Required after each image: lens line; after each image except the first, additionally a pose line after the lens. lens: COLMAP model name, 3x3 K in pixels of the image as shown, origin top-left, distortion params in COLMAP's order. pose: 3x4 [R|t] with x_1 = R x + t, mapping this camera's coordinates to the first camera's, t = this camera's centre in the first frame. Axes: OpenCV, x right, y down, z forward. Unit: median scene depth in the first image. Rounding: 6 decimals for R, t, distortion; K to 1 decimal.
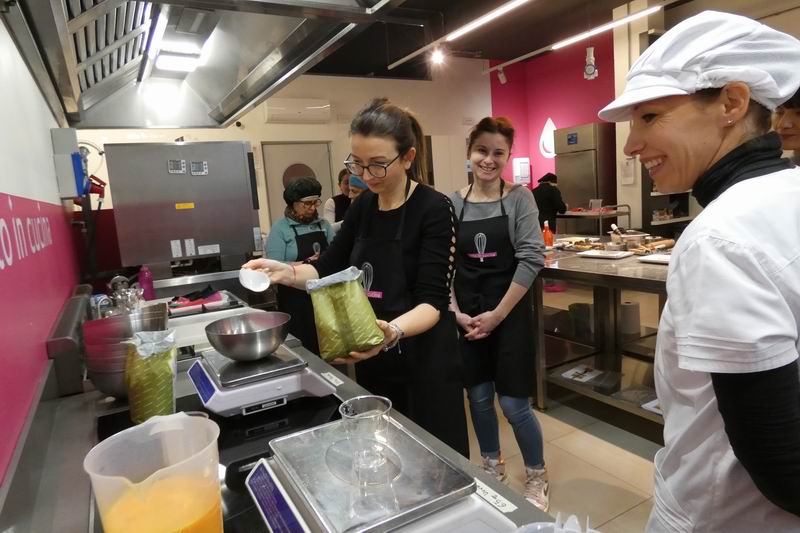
lens RADIAL K [[519.7, 0, 397.1], [0, 519.7, 268.1], [0, 0, 1]] dist [0.014371, 0.001558]
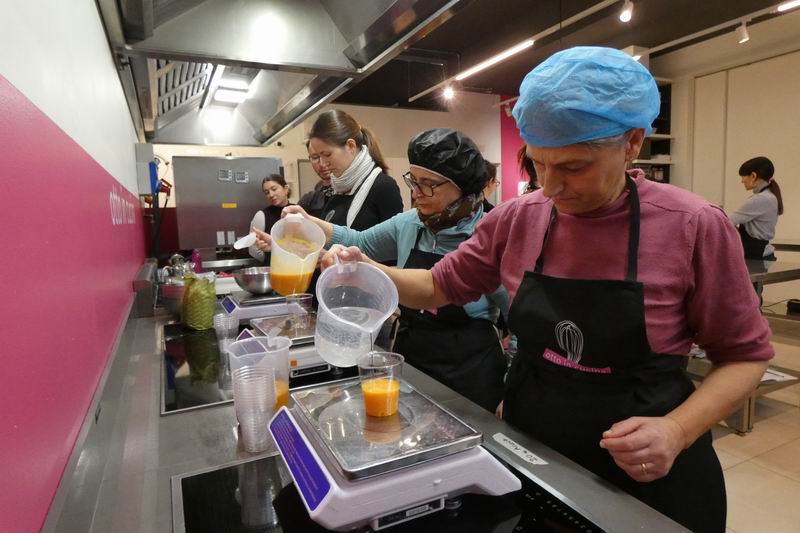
lens RADIAL K [[496.3, 0, 398.1], [0, 496.3, 267.5], [0, 0, 1]] dist [0.022822, -0.004314]
pose [[0.996872, 0.048937, -0.062051, 0.093886], [-0.050933, 0.998221, -0.031002, 0.050717], [0.060424, 0.034066, 0.997591, -0.200941]]
